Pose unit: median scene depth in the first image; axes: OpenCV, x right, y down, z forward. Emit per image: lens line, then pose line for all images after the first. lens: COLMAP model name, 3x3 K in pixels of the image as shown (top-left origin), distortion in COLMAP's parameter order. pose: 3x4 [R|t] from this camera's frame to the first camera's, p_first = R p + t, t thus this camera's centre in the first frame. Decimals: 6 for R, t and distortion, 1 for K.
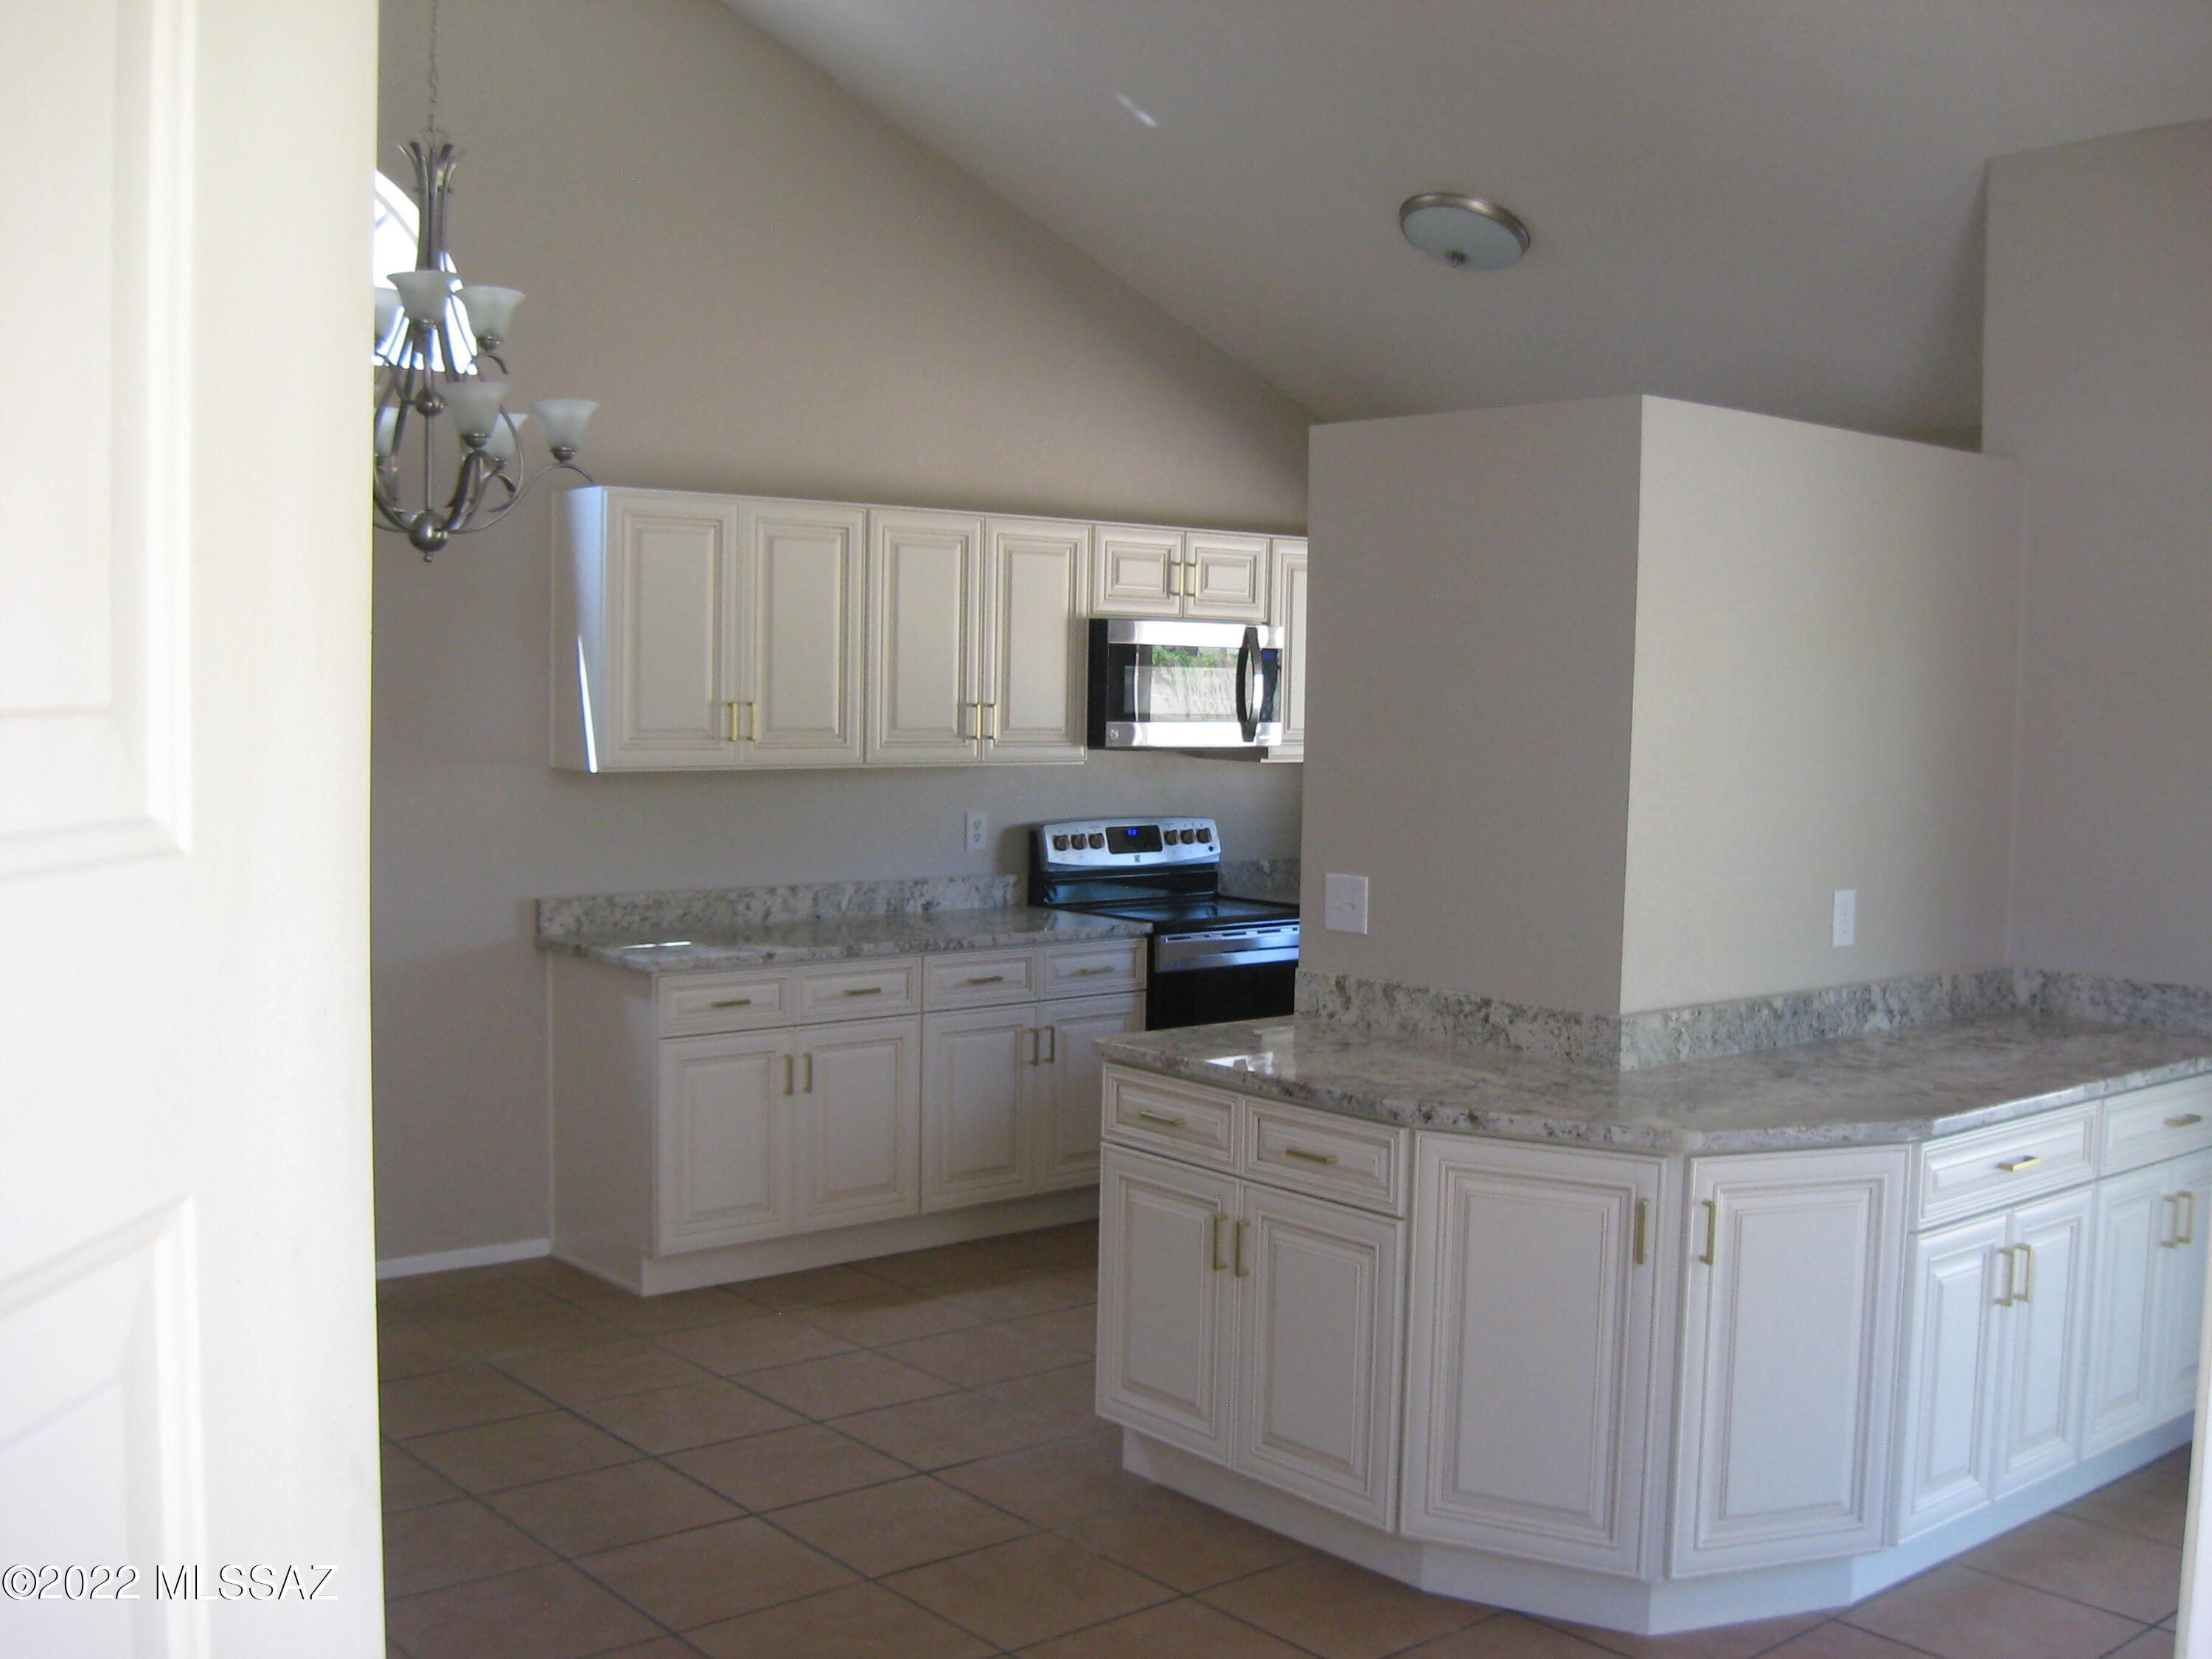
lens RADIAL K [[2294.4, 0, 1100.2], [0, 2294.4, 836.5], [0, 0, 1]] dist [-0.117773, 0.000000]
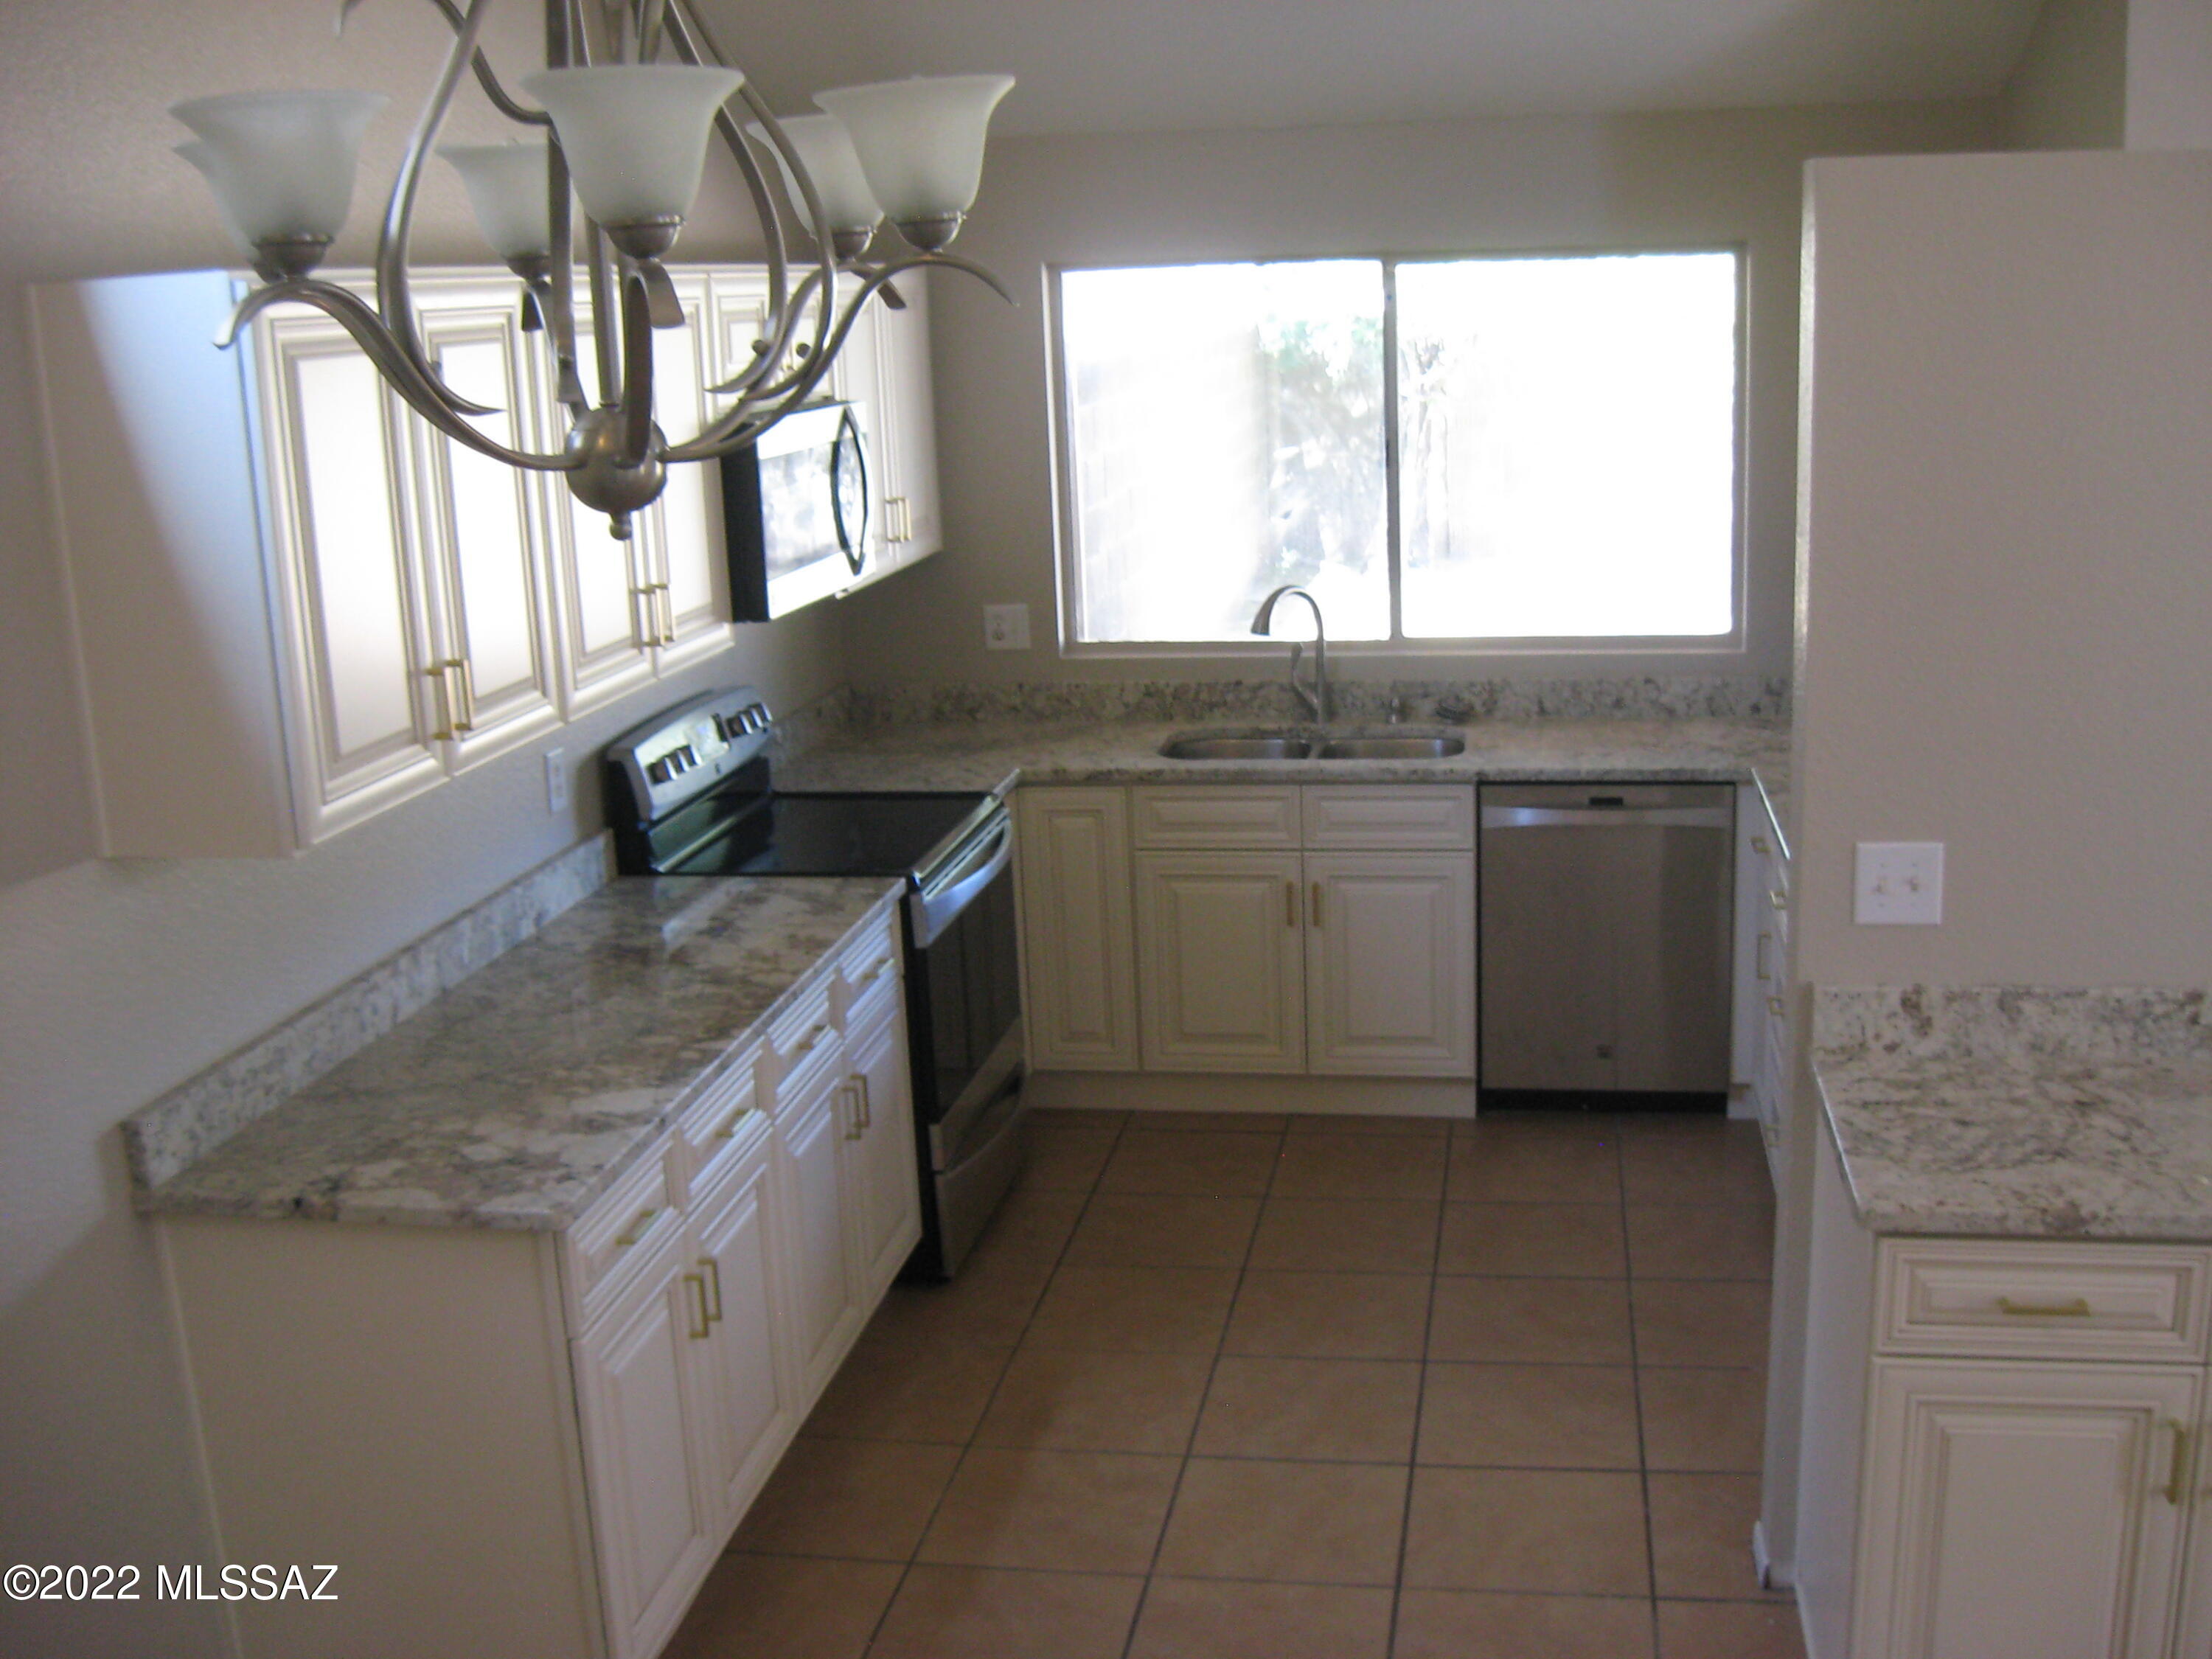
lens RADIAL K [[2294.4, 0, 1114.0], [0, 2294.4, 831.4], [0, 0, 1]] dist [-0.117773, 0.000000]
pose [[0.762022, -0.198800, 0.616281, -0.347616], [0.099383, 0.976338, 0.192062, -0.099766], [-0.639880, -0.085107, 0.763748, 0.463394]]
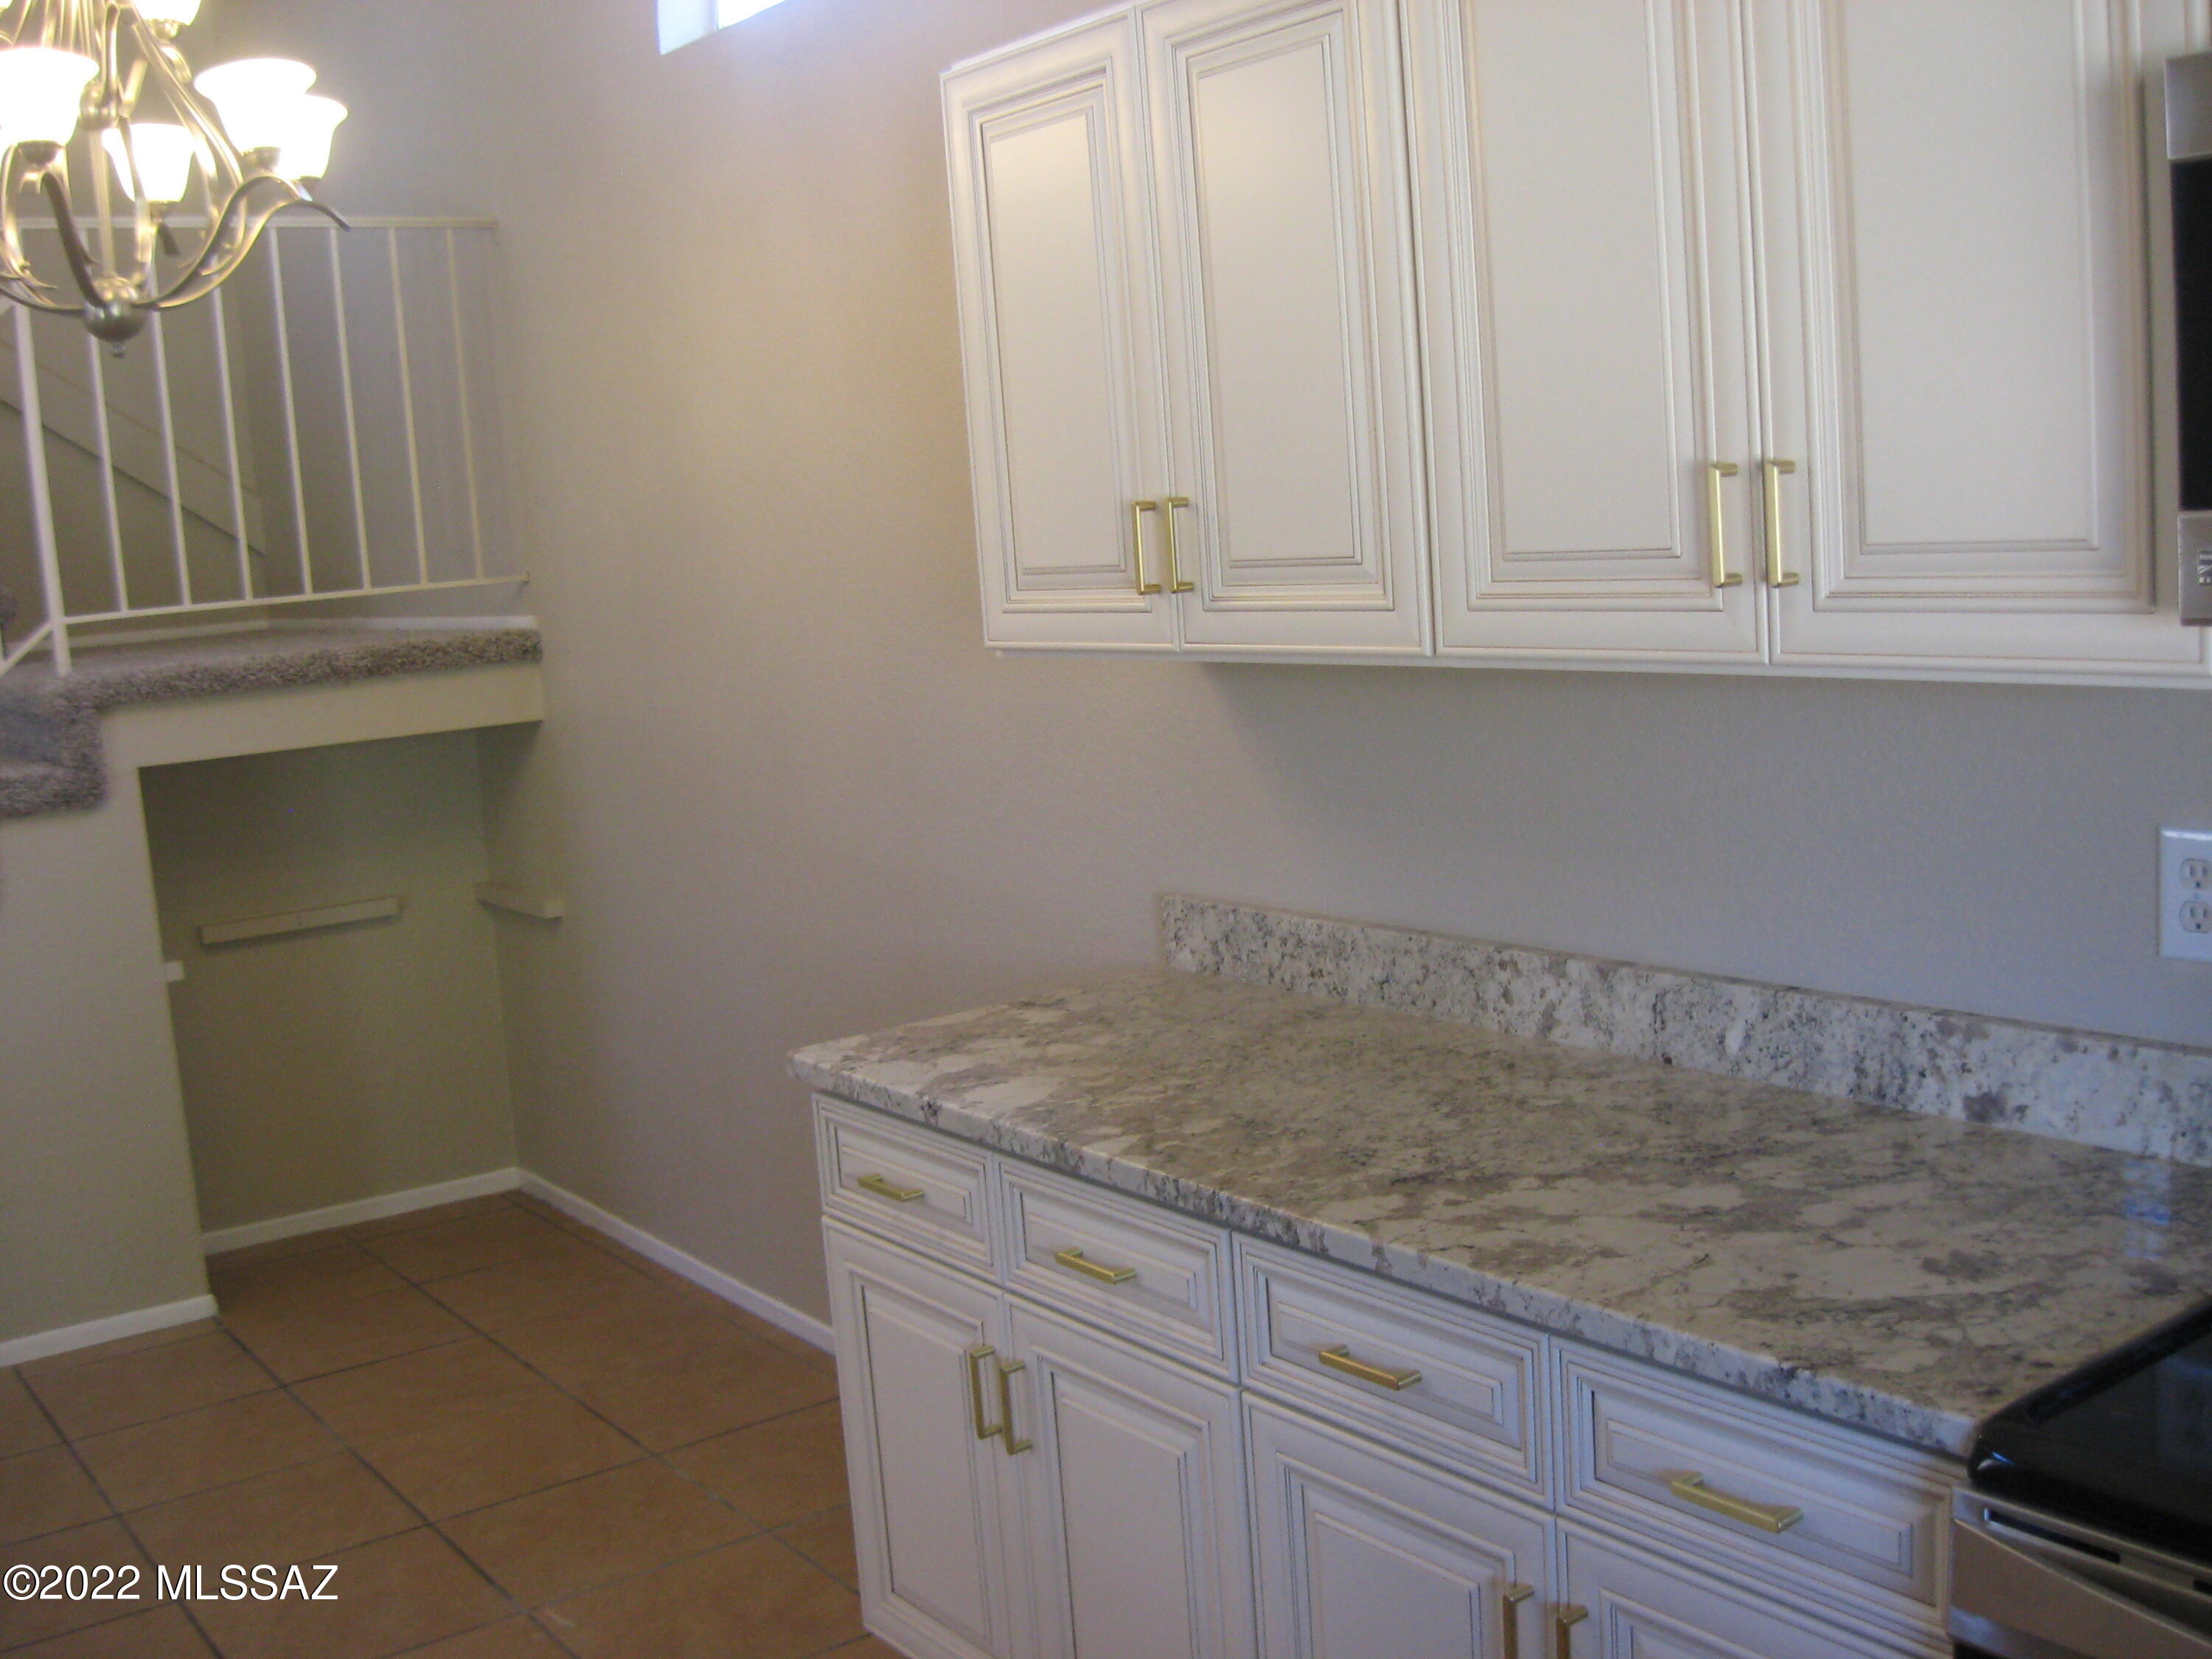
lens RADIAL K [[2294.4, 0, 1099.9], [0, 2294.4, 839.4], [0, 0, 1]] dist [-0.117773, 0.000000]
pose [[-0.054954, 0.133031, -0.989587, 0.243638], [0.000340, 0.991087, 0.133214, -0.049604], [0.998489, 0.006984, -0.054510, 0.946971]]
